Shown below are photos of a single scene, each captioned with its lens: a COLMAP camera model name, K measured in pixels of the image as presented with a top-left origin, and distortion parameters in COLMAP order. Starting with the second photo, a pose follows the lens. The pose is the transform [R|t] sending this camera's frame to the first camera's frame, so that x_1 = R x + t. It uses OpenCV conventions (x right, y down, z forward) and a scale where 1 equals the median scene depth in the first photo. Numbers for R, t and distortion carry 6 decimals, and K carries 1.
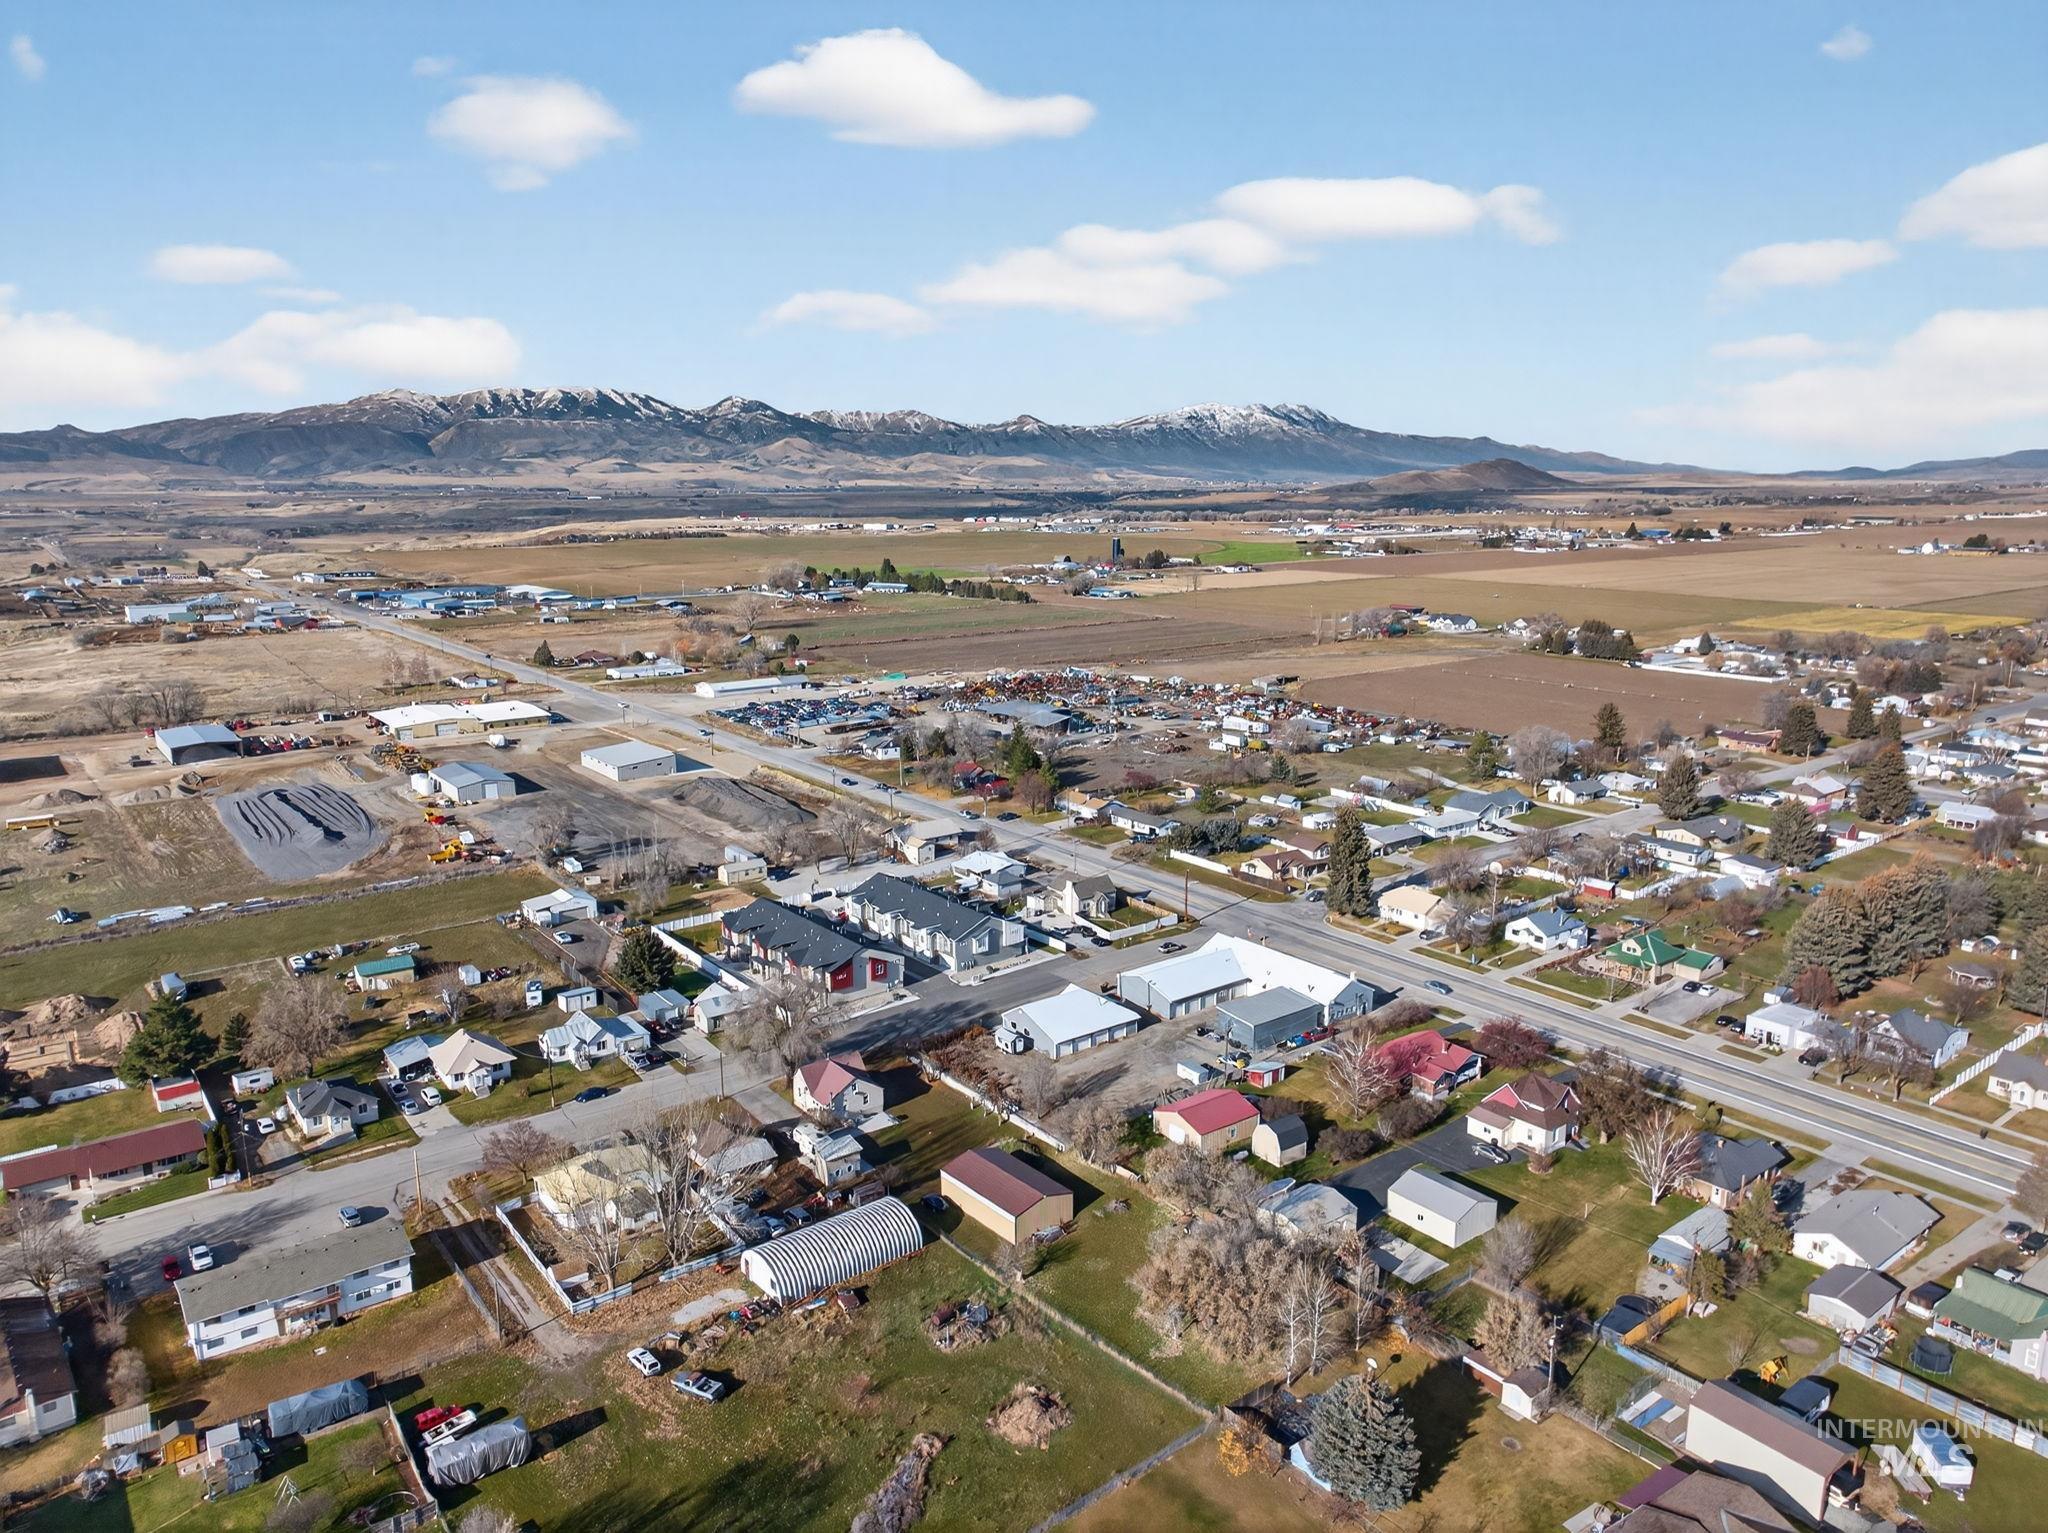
lens RADIAL K [[1394.0, 0, 1029.6], [0, 1394.0, 765.7], [0, 0, 1]] dist [-0.003298, 0.001777]
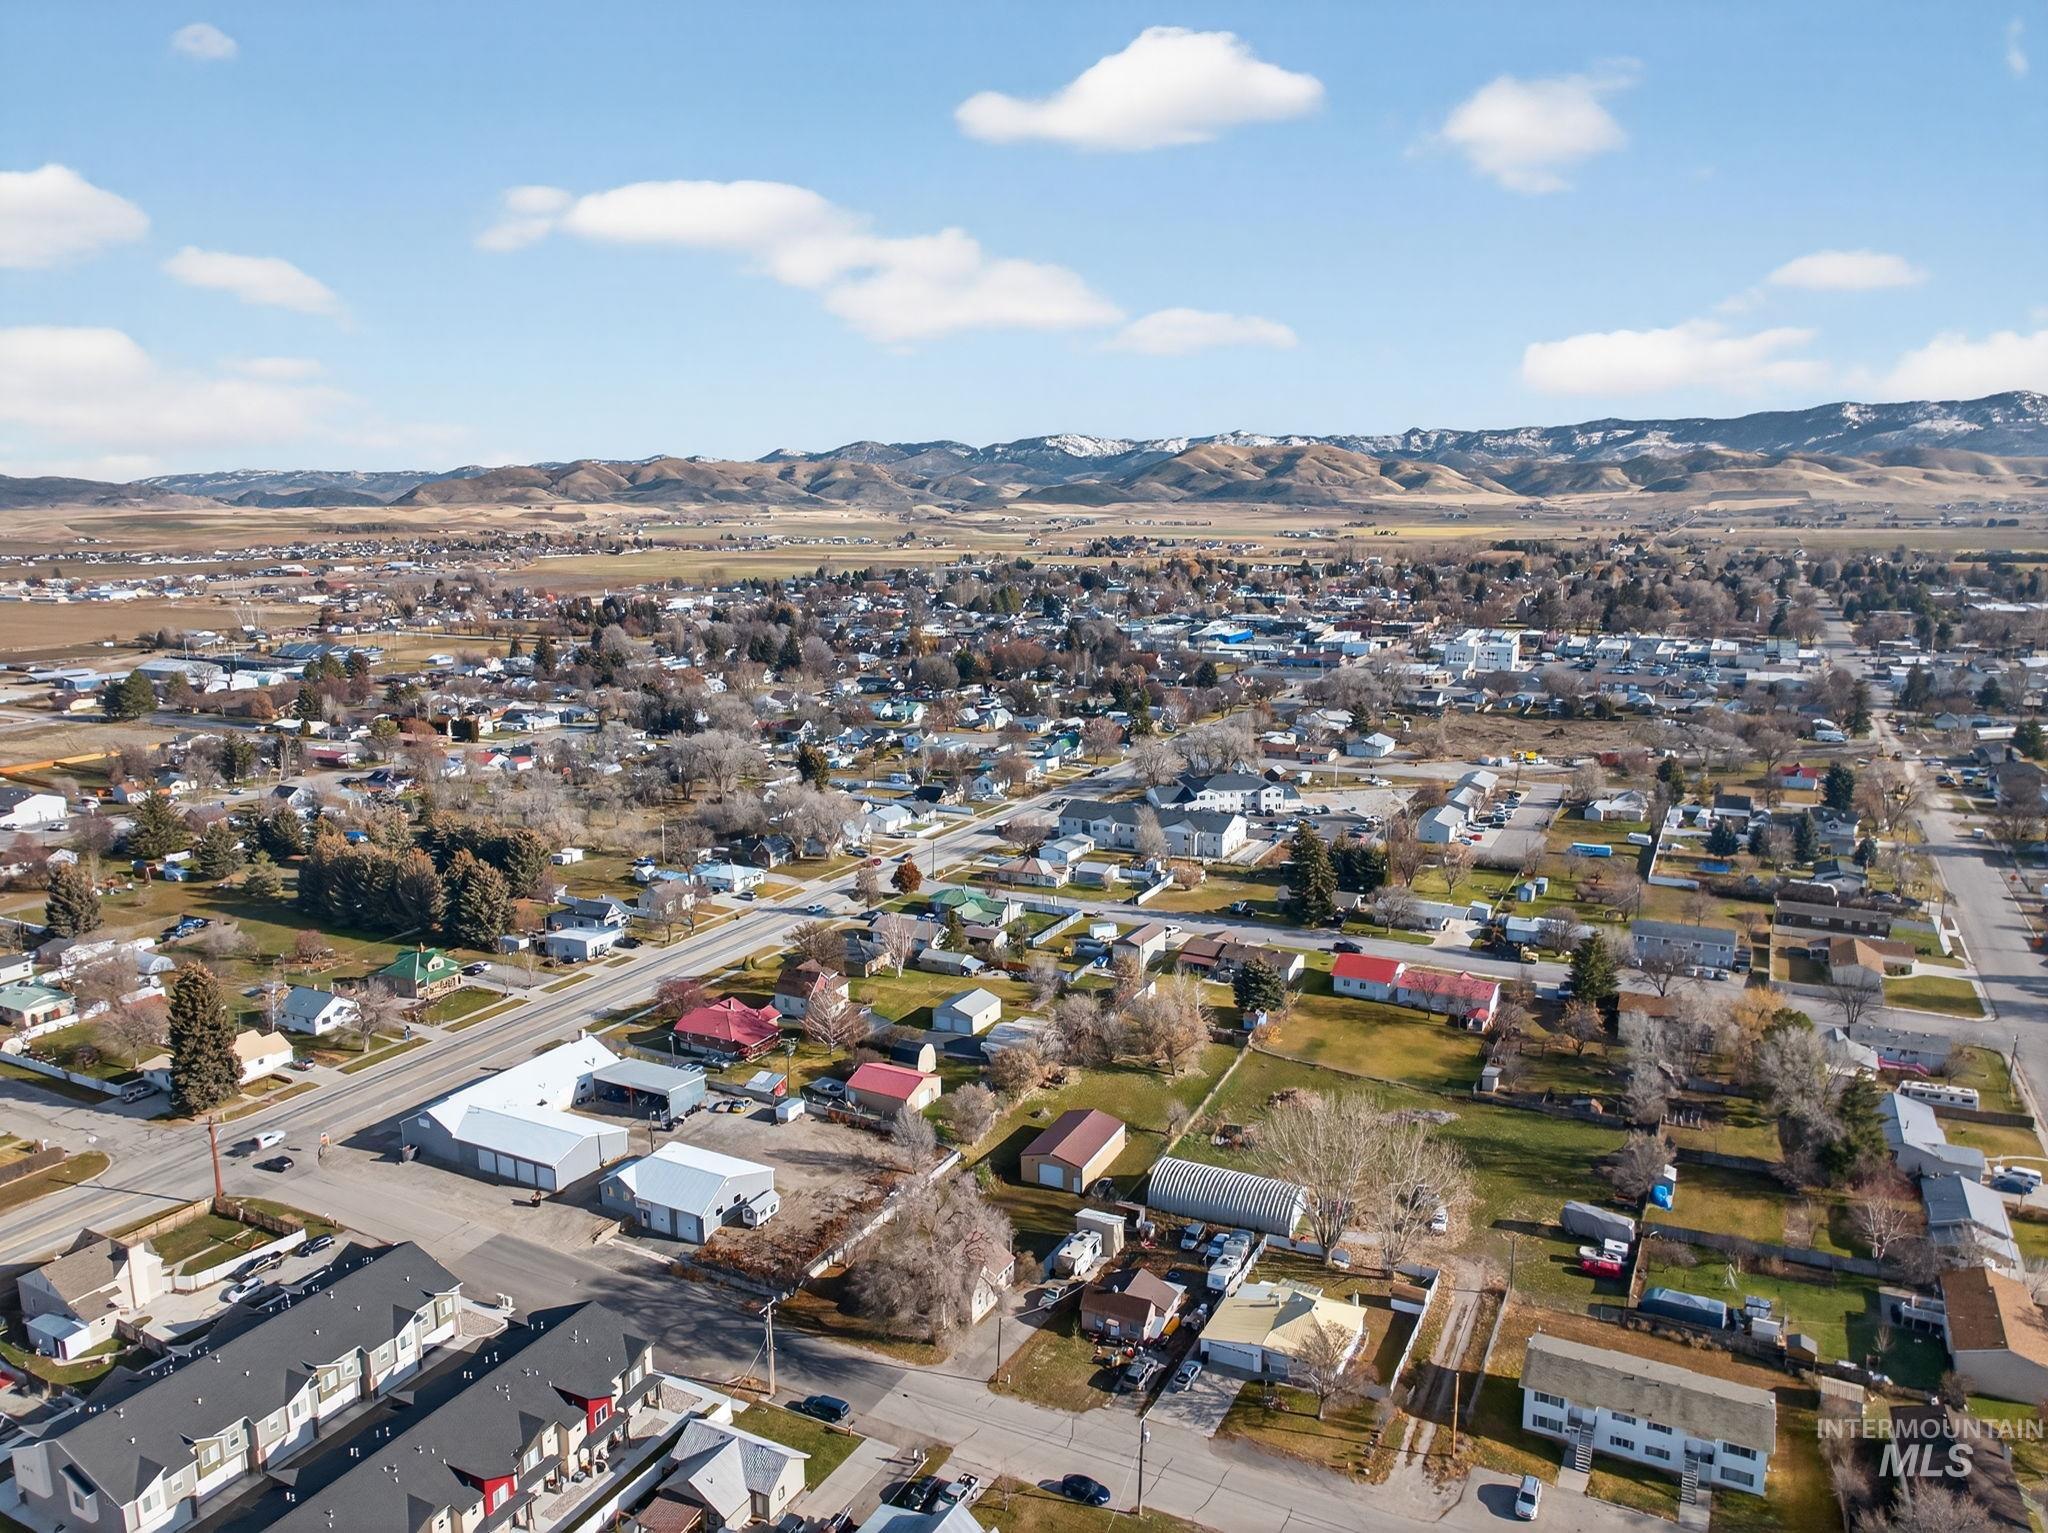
lens RADIAL K [[1390.9, 0, 1024.0], [0, 1390.9, 766.5], [0, 0, 1]] dist [0.002695, 0.003680]
pose [[-0.416090, -0.161051, 0.894948, -0.682245], [0.193956, 0.945823, 0.260382, -0.201258], [-0.888398, 0.281923, -0.362311, 0.988210]]
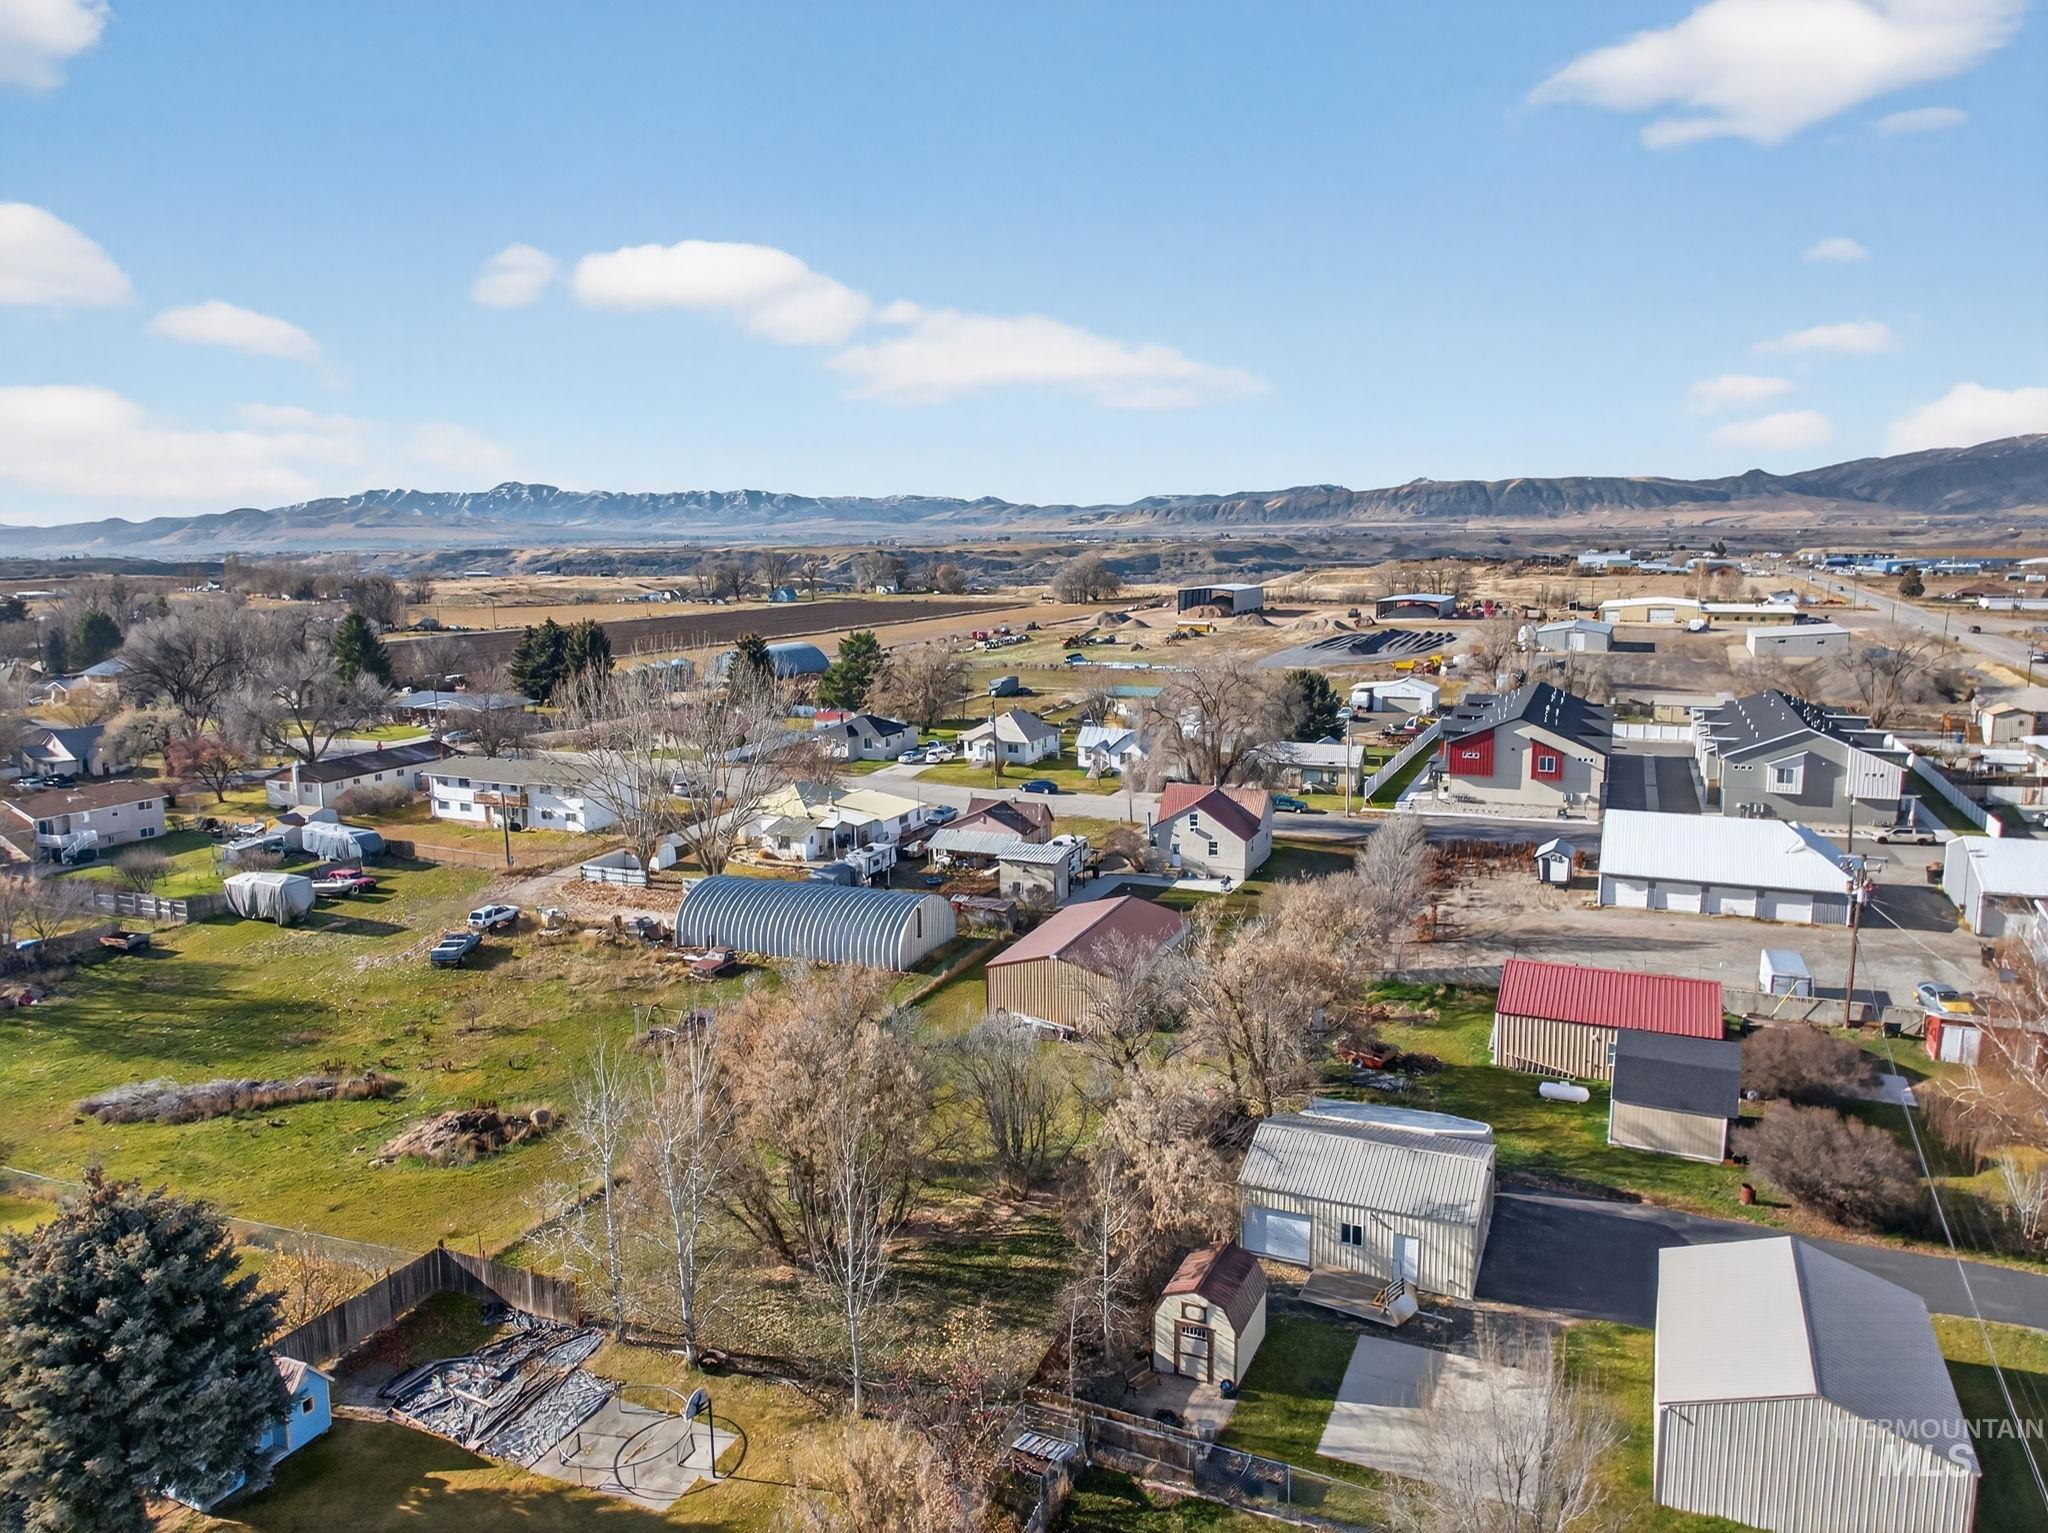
lens RADIAL K [[1393.3, 0, 1028.4], [0, 1393.3, 769.0], [0, 0, 1]] dist [0.005305, -0.020572]
pose [[0.477510, 0.144337, -0.866689, 0.308535], [-0.169279, 0.983047, 0.070449, 0.145680], [0.862165, 0.113072, 0.493848, 0.516330]]
